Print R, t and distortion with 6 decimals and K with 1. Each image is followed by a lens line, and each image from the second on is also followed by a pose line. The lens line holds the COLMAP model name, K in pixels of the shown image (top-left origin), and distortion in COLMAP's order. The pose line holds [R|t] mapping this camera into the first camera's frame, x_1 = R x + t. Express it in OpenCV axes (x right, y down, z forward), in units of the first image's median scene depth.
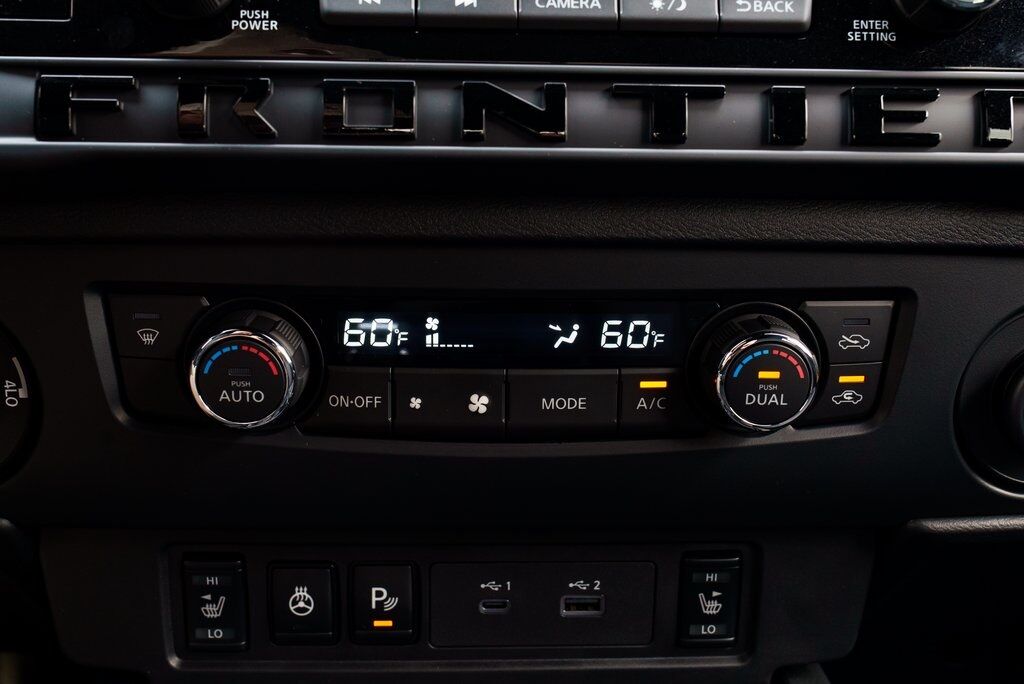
lens RADIAL K [[1105.4, 0, 516.9], [0, 1105.4, 339.2], [0, 0, 1]] dist [0.000844, 0.000000]
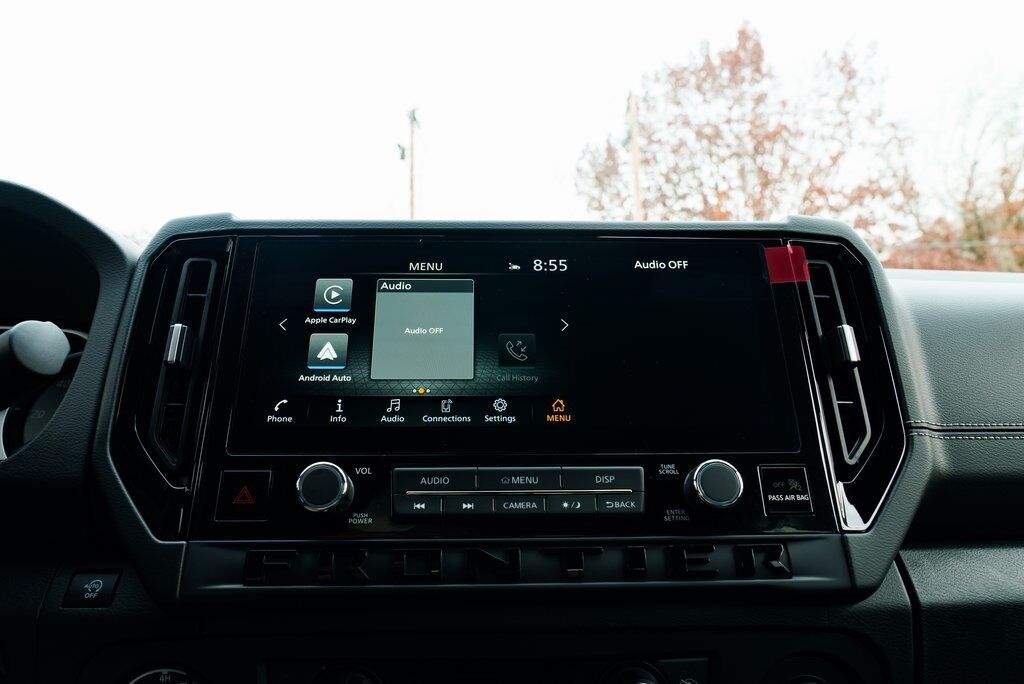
lens RADIAL K [[700.0, 0, 507.1], [0, 700.0, 346.7], [0, 0, 1]] dist [-0.024488, 0.019873]
pose [[0.999835, -0.018069, -0.002064, 0.025307], [0.016237, 0.937987, -0.346290, -0.111339], [0.008193, 0.346200, 0.938125, -0.212274]]
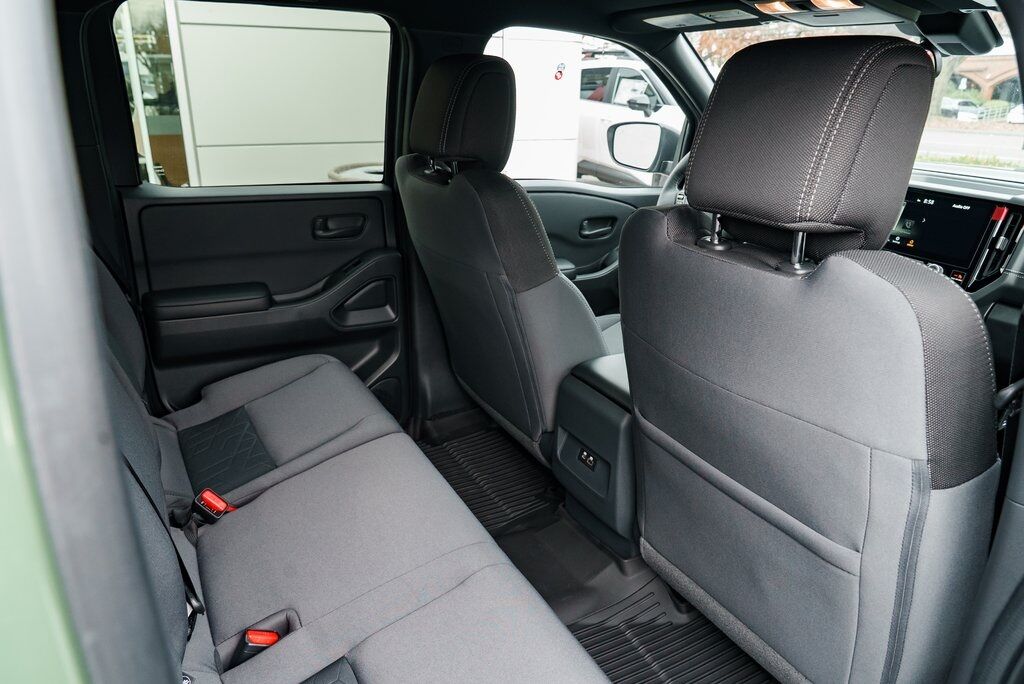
lens RADIAL K [[700.0, 0, 501.9], [0, 700.0, 352.0], [0, 0, 1]] dist [-0.024488, 0.019873]
pose [[0.446755, 0.334665, -0.829705, 2.666117], [-0.260290, 0.935903, 0.237347, -0.129954], [0.855955, 0.109928, 0.505229, -3.286207]]
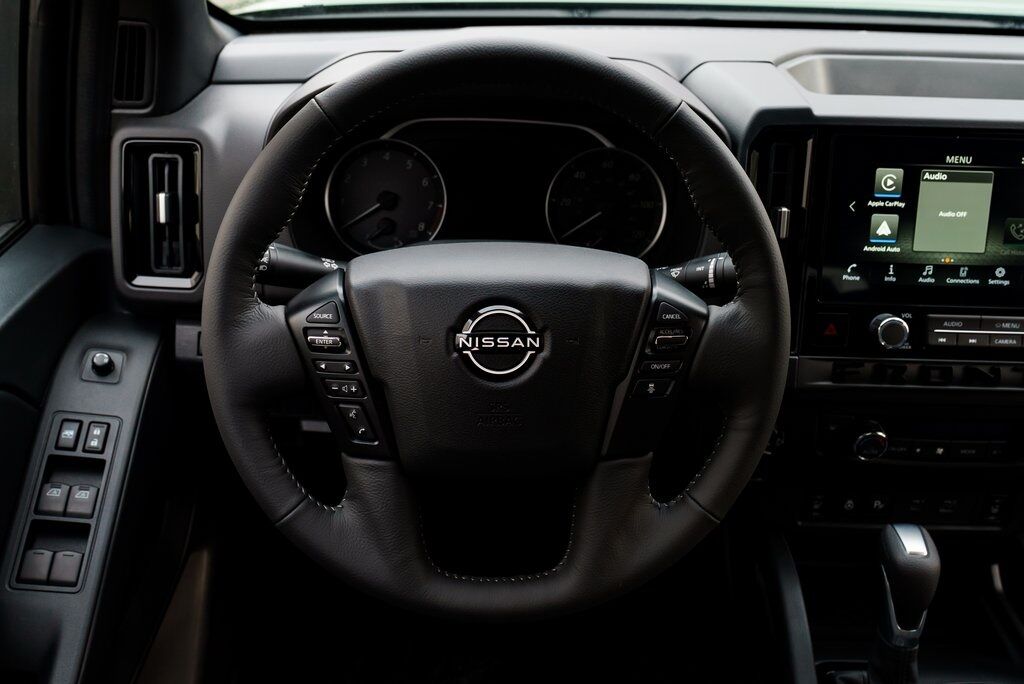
lens RADIAL K [[1034.2, 0, 511.1], [0, 1034.2, 347.2], [0, 0, 1]] dist [0.021708, 0.000000]
pose [[0.999453, 0.032618, -0.005539, -1.053032], [-0.030340, 0.970357, 0.239762, -0.755113], [0.013195, -0.239463, 0.970816, -1.468185]]
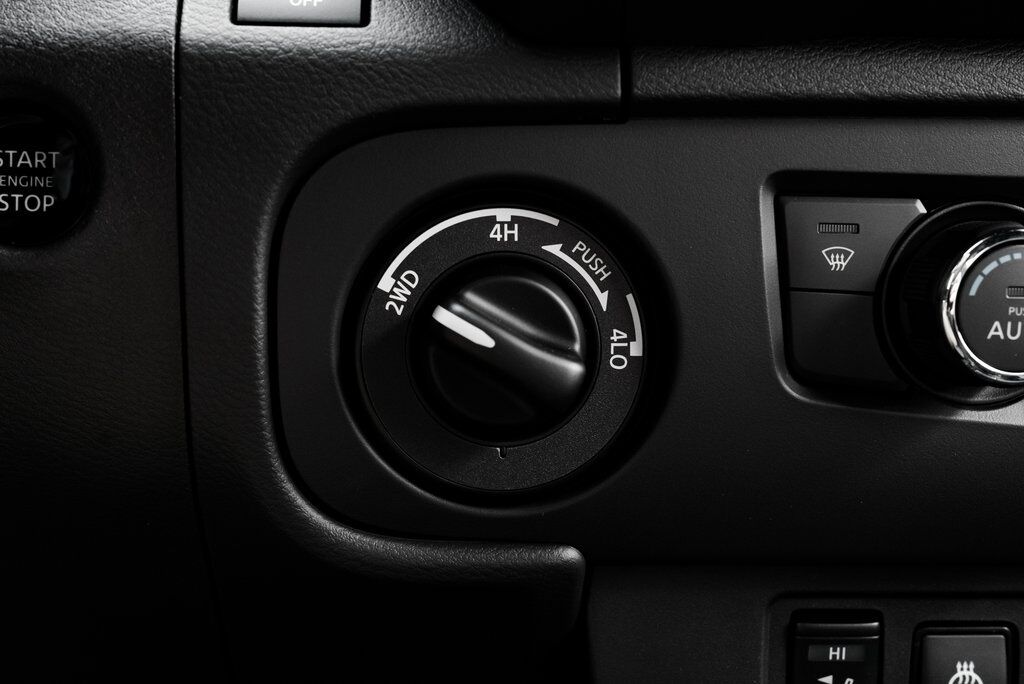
lens RADIAL K [[1298.0, 0, 505.5], [0, 1298.0, 344.8], [0, 0, 1]] dist [0.031293, 0.000000]
pose [[0.998954, -0.005248, 0.045435, -0.511201], [0.012199, 0.987983, -0.154079, 0.152570], [-0.044081, 0.154472, 0.987013, 0.199053]]
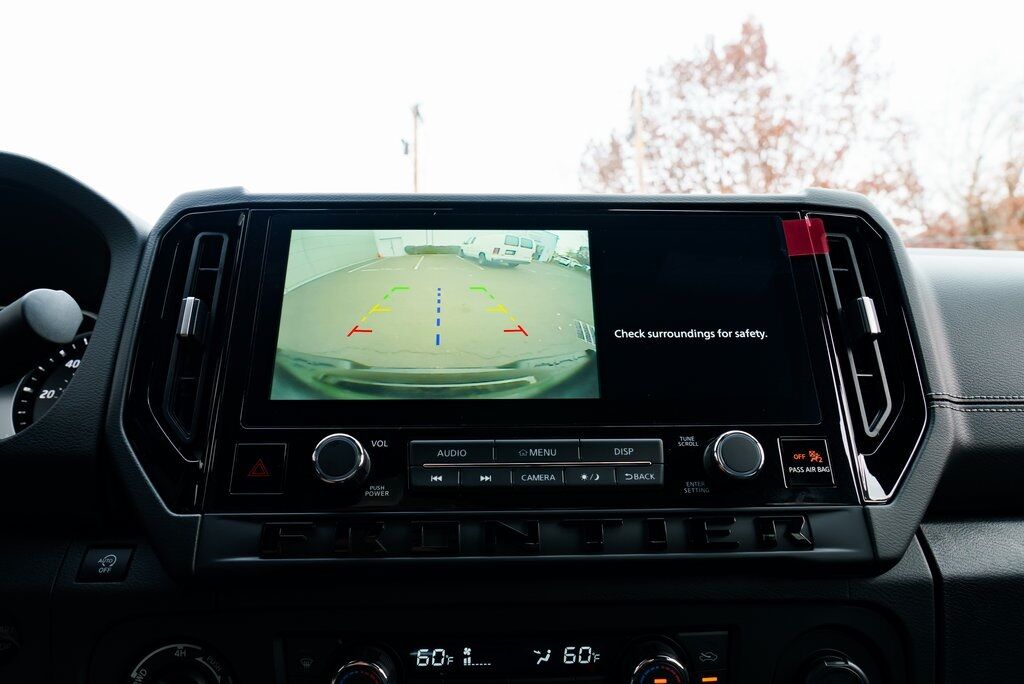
lens RADIAL K [[700.0, 0, 510.6], [0, 700.0, 349.3], [0, 0, 1]] dist [-0.024488, 0.019873]
pose [[0.999777, -0.020972, -0.002476, 0.004716], [0.018895, 0.940720, -0.338656, -0.080962], [0.009431, 0.338534, 0.940907, -0.188068]]
